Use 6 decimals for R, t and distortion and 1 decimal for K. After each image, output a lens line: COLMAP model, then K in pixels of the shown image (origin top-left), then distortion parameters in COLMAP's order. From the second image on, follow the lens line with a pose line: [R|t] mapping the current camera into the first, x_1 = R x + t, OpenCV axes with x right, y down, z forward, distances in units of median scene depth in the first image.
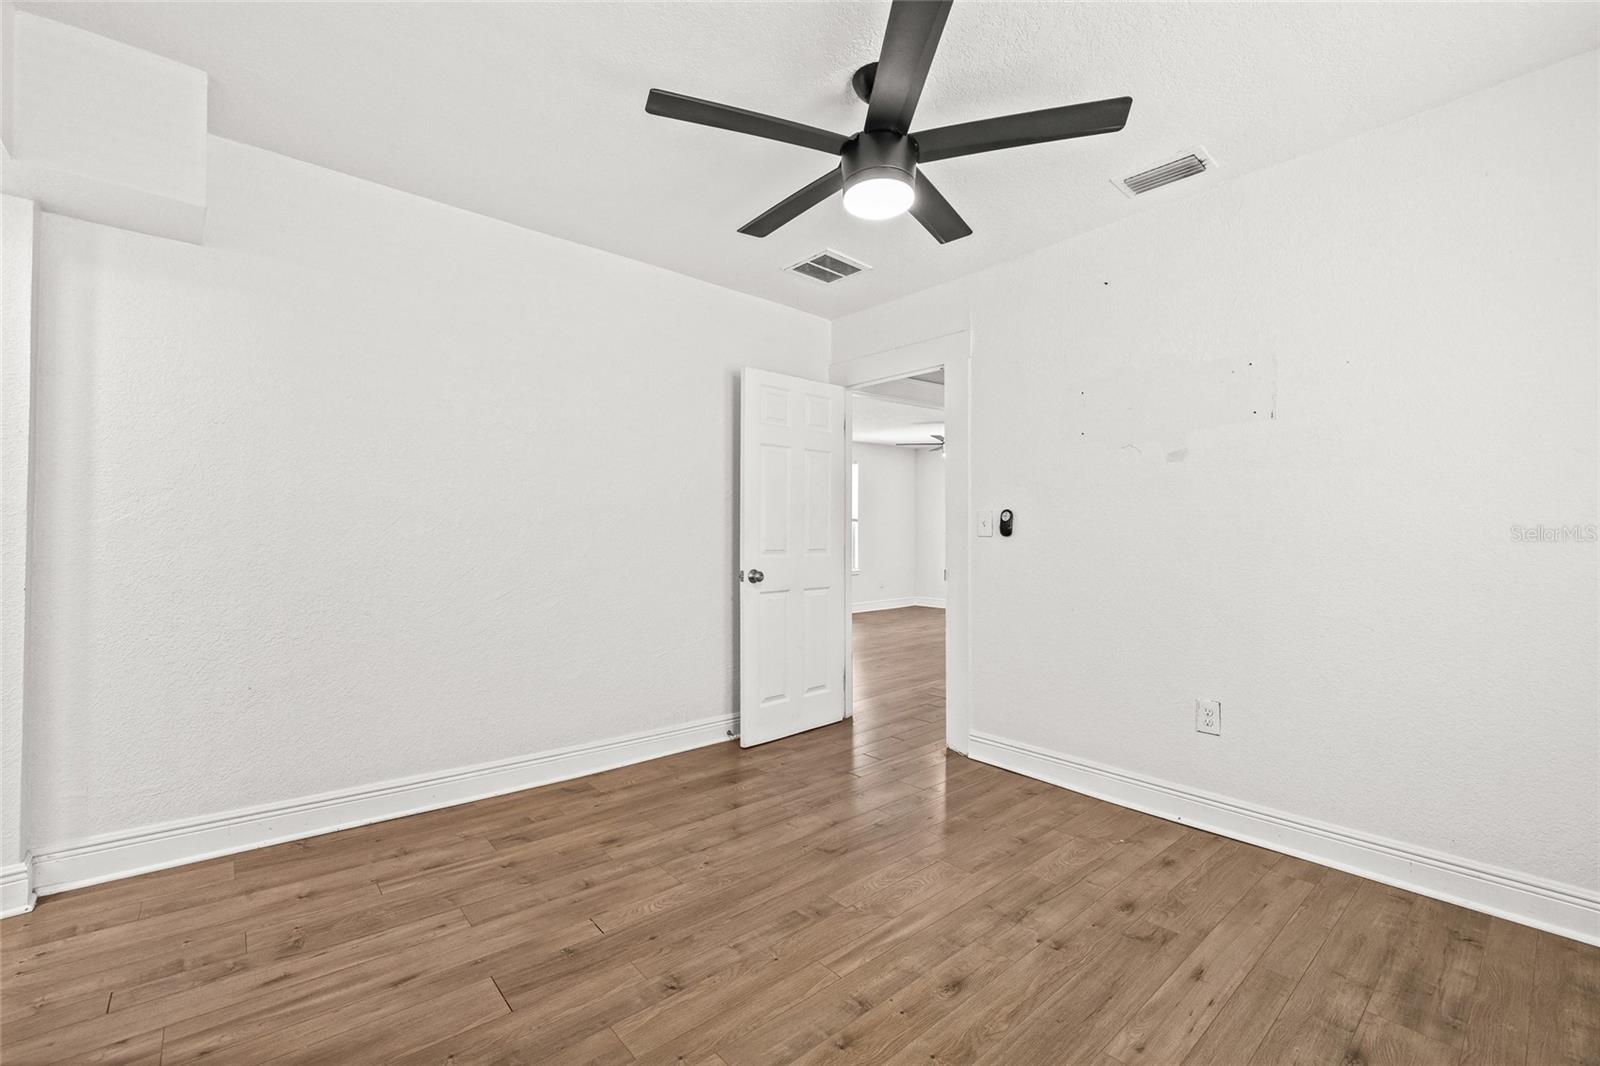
lens RADIAL K [[676.1, 0, 799.6], [0, 676.1, 530.4], [0, 0, 1]] dist [-0.003294, -0.000069]
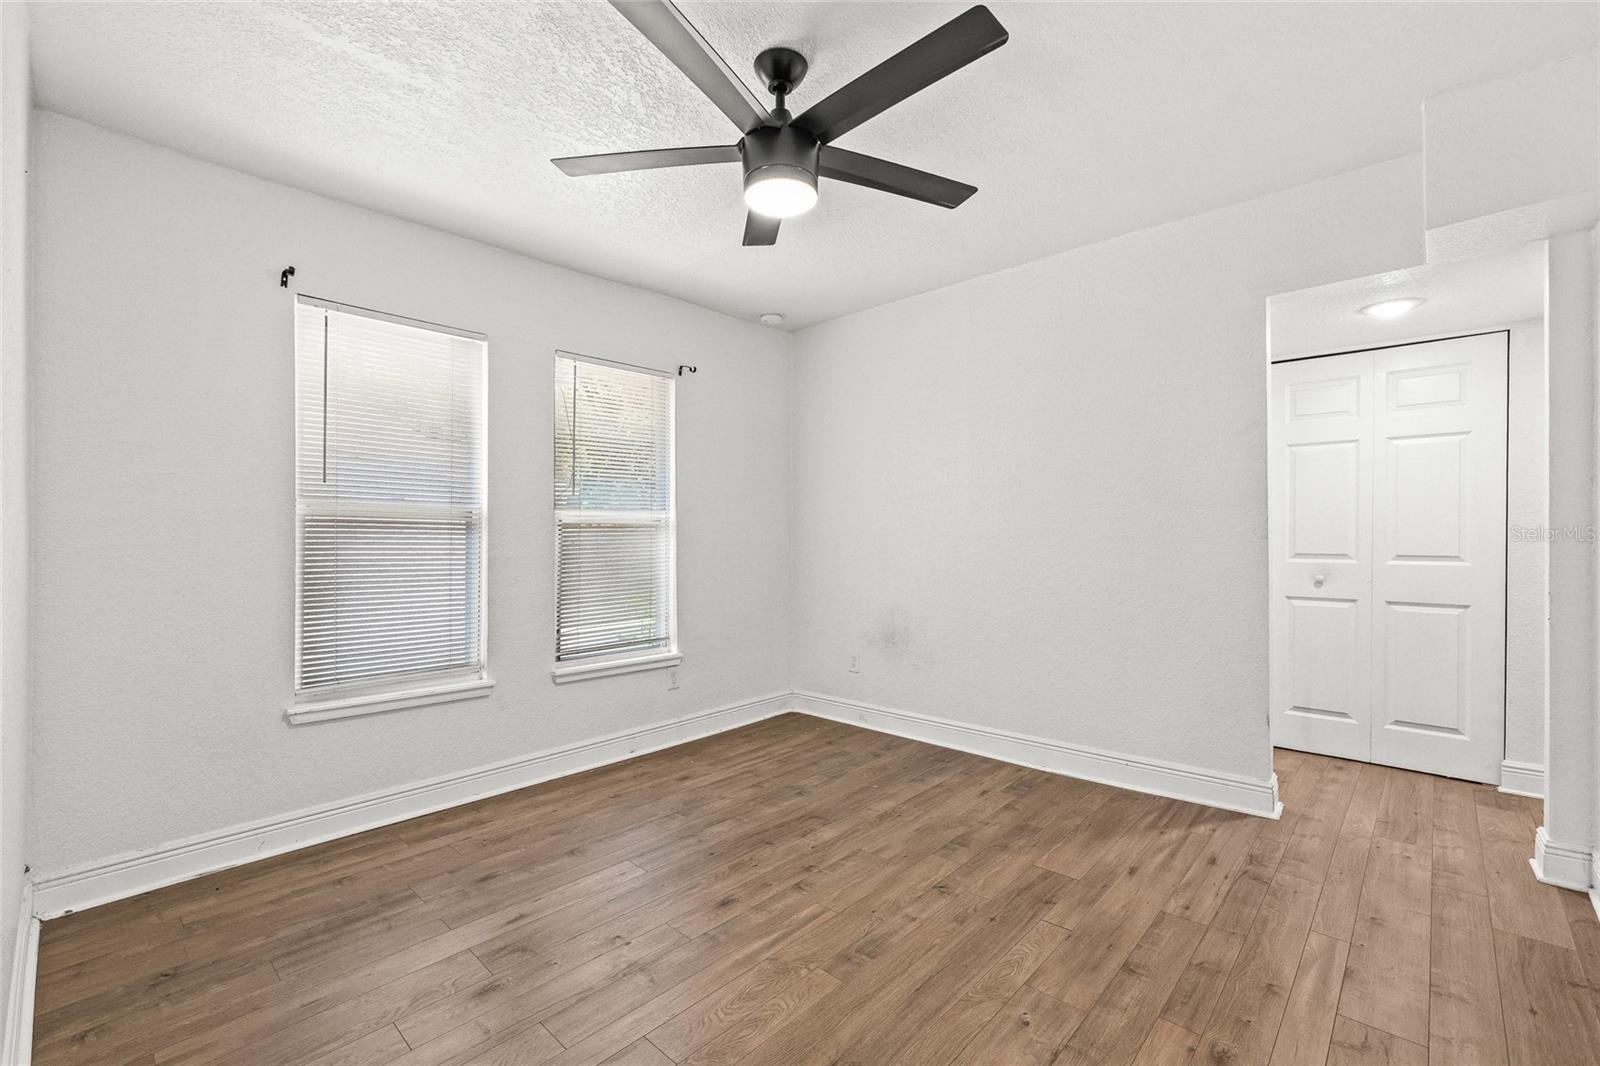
lens RADIAL K [[676.1, 0, 802.9], [0, 676.1, 529.3], [0, 0, 1]] dist [-0.003294, -0.000069]
pose [[-0.994415, 0.001574, -0.105532, 0.197684], [0.003636, 0.999806, -0.019347, -0.001193], [0.105482, -0.019622, -0.994228, 2.056610]]
